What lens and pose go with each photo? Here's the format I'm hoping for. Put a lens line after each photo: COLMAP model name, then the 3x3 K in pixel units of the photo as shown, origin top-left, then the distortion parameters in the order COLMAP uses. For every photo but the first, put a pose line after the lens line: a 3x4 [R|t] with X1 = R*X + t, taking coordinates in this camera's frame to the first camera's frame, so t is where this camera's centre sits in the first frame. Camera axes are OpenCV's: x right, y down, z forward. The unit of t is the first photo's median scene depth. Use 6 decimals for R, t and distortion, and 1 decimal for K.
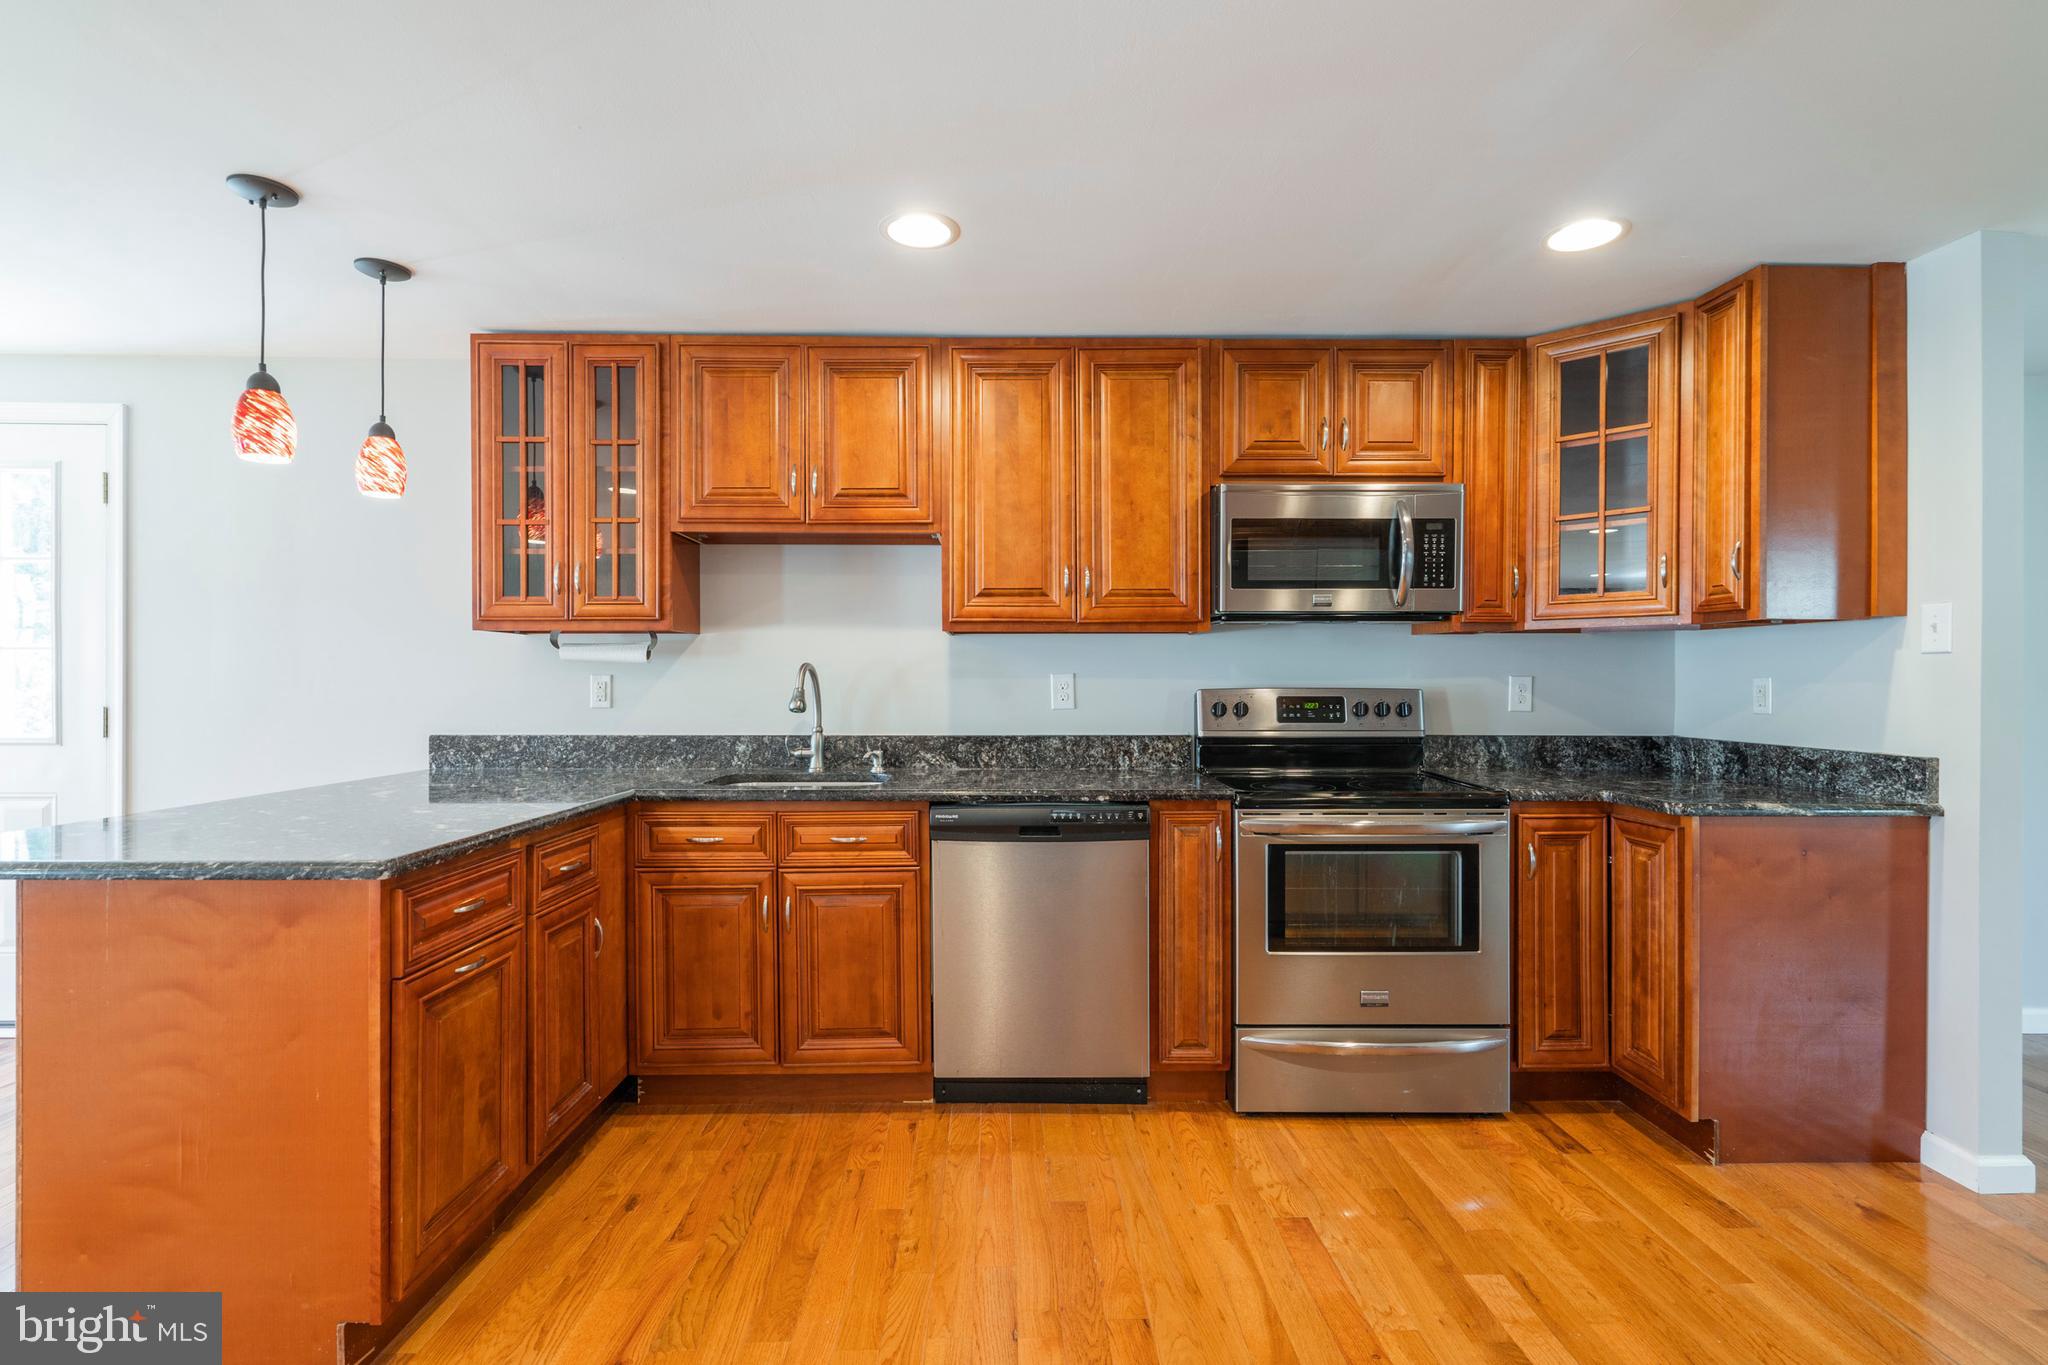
lens RADIAL K [[944.6, 0, 1023.4], [0, 944.6, 684.8], [0, 0, 1]] dist [-0.002557, 0.001474]
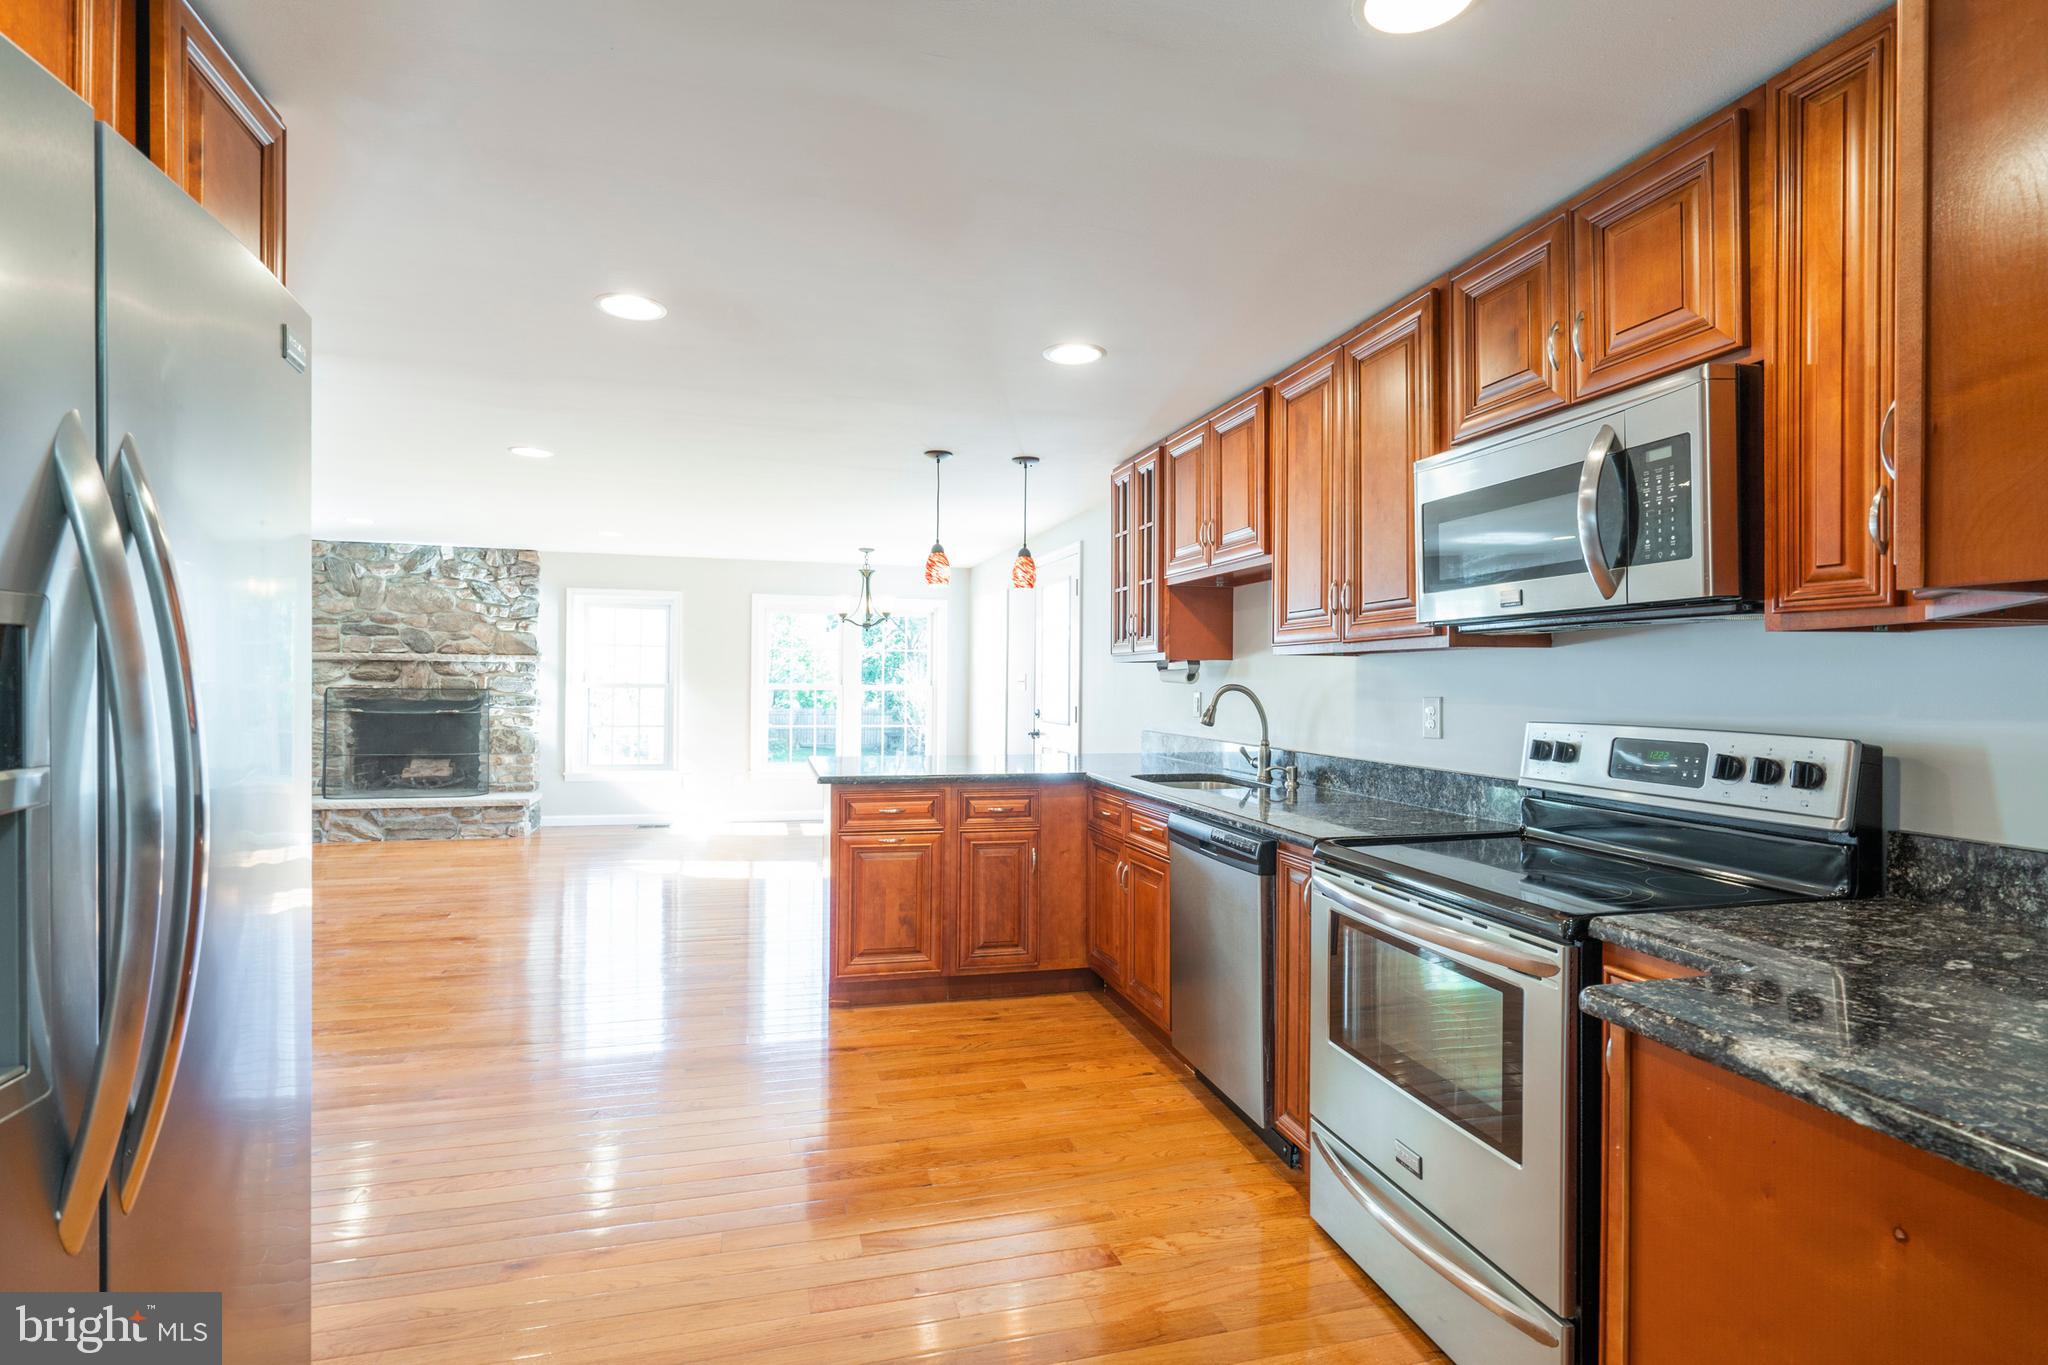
lens RADIAL K [[944.6, 0, 1027.8], [0, 944.6, 683.6], [0, 0, 1]] dist [-0.002557, 0.001474]
pose [[0.264384, 0.003397, -0.964411, 0.834423], [-0.013856, 0.999904, -0.000276, -0.020719], [0.964318, 0.013436, 0.264406, 0.445164]]
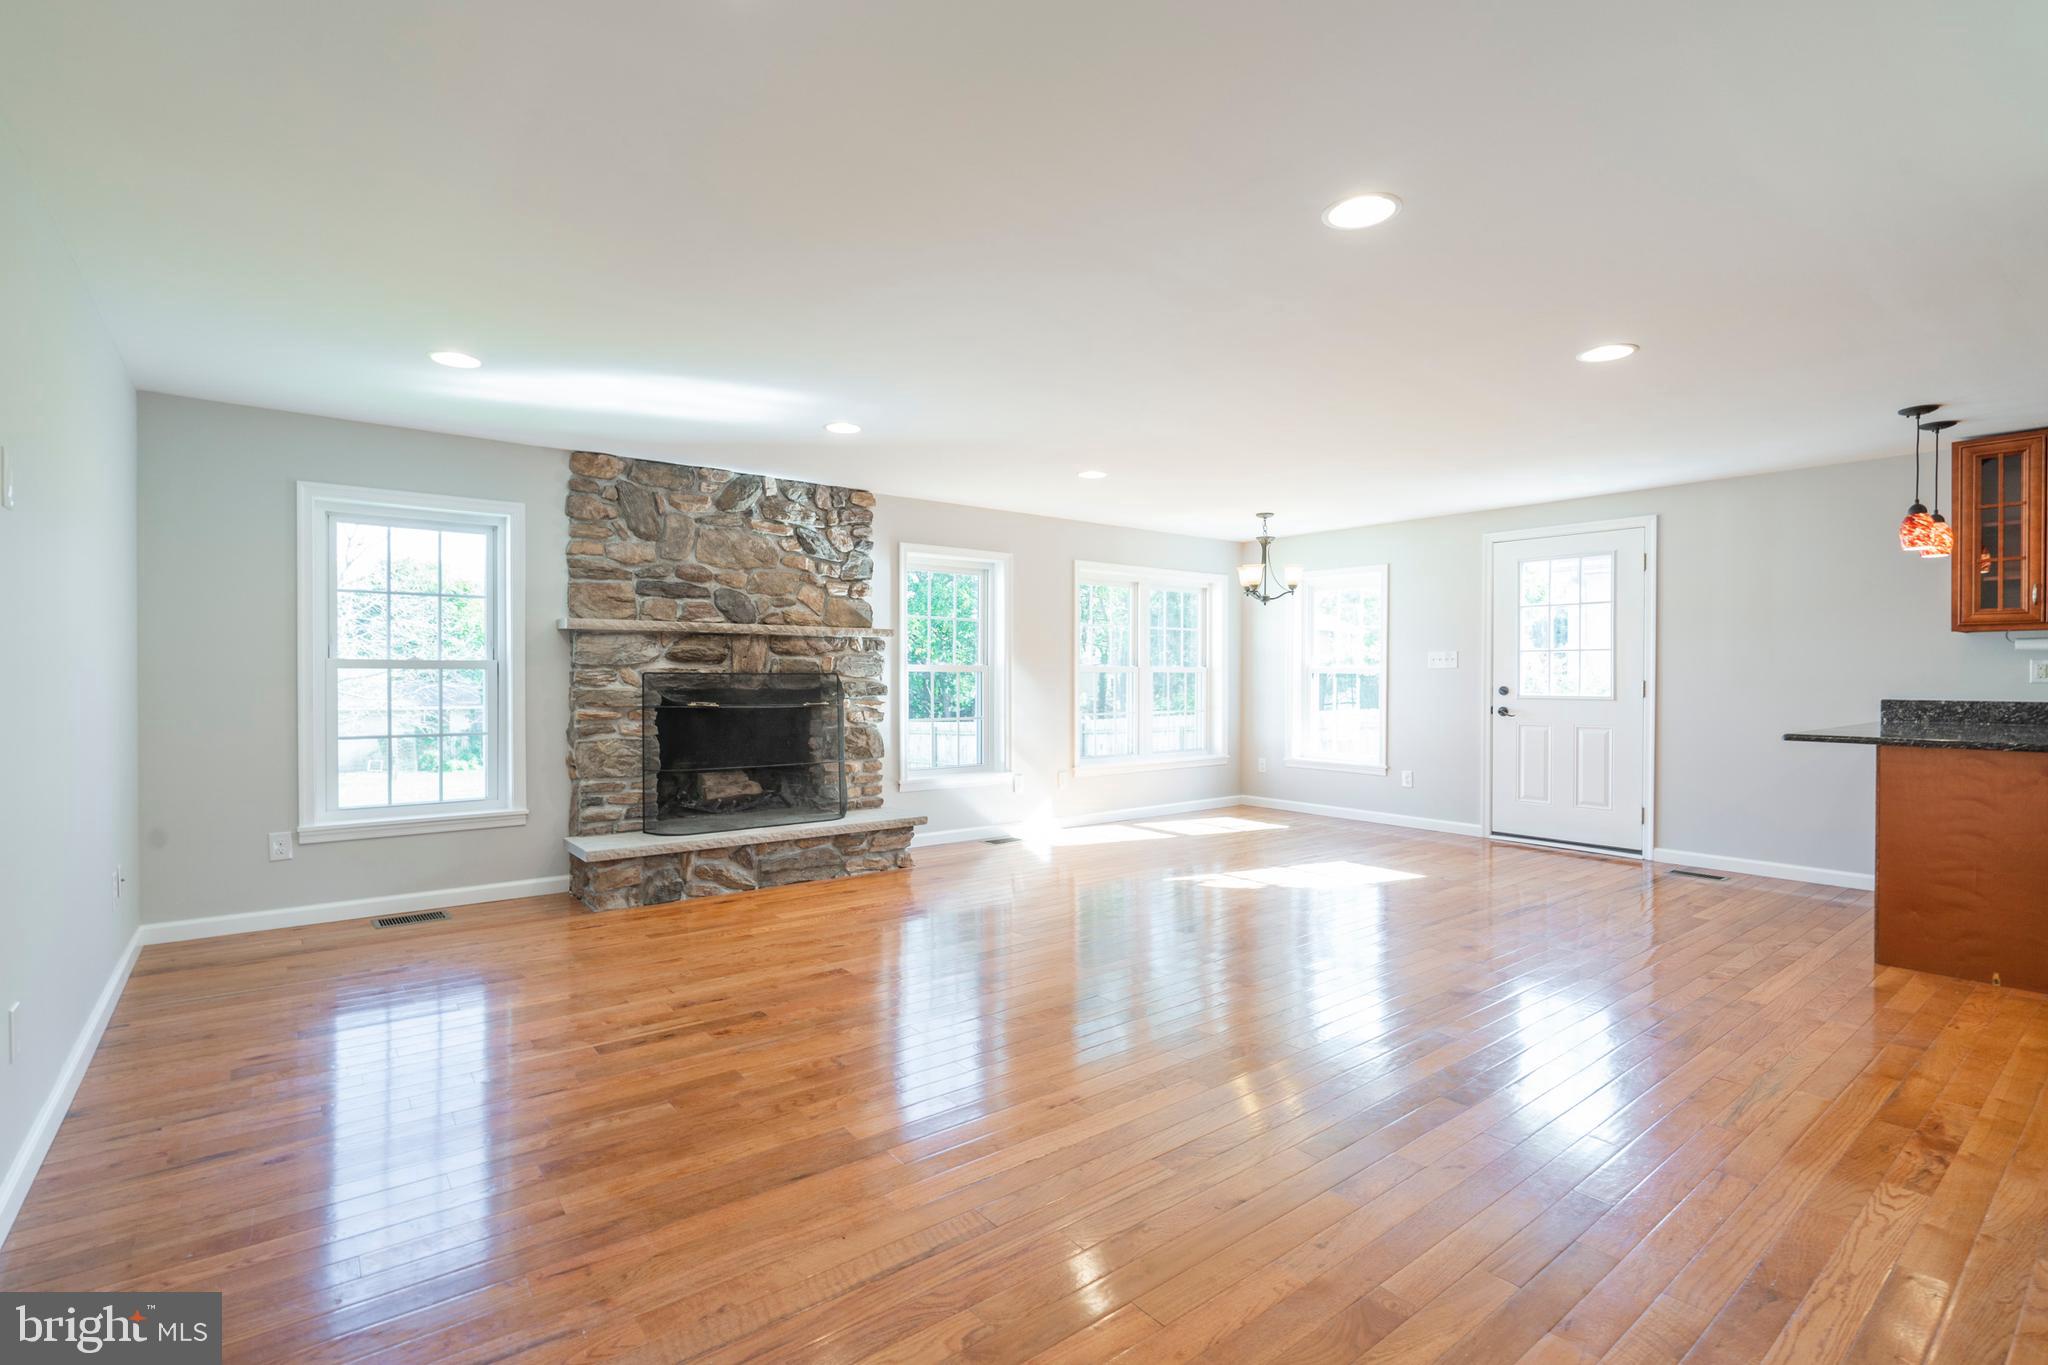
lens RADIAL K [[944.6, 0, 1062.8], [0, 944.6, 688.1], [0, 0, 1]] dist [-0.002557, 0.001474]
pose [[0.626844, 0.010802, -0.779070, -0.300721], [-0.001921, 0.999922, 0.012319, 0.020544], [0.779143, -0.006226, 0.626816, -1.202598]]
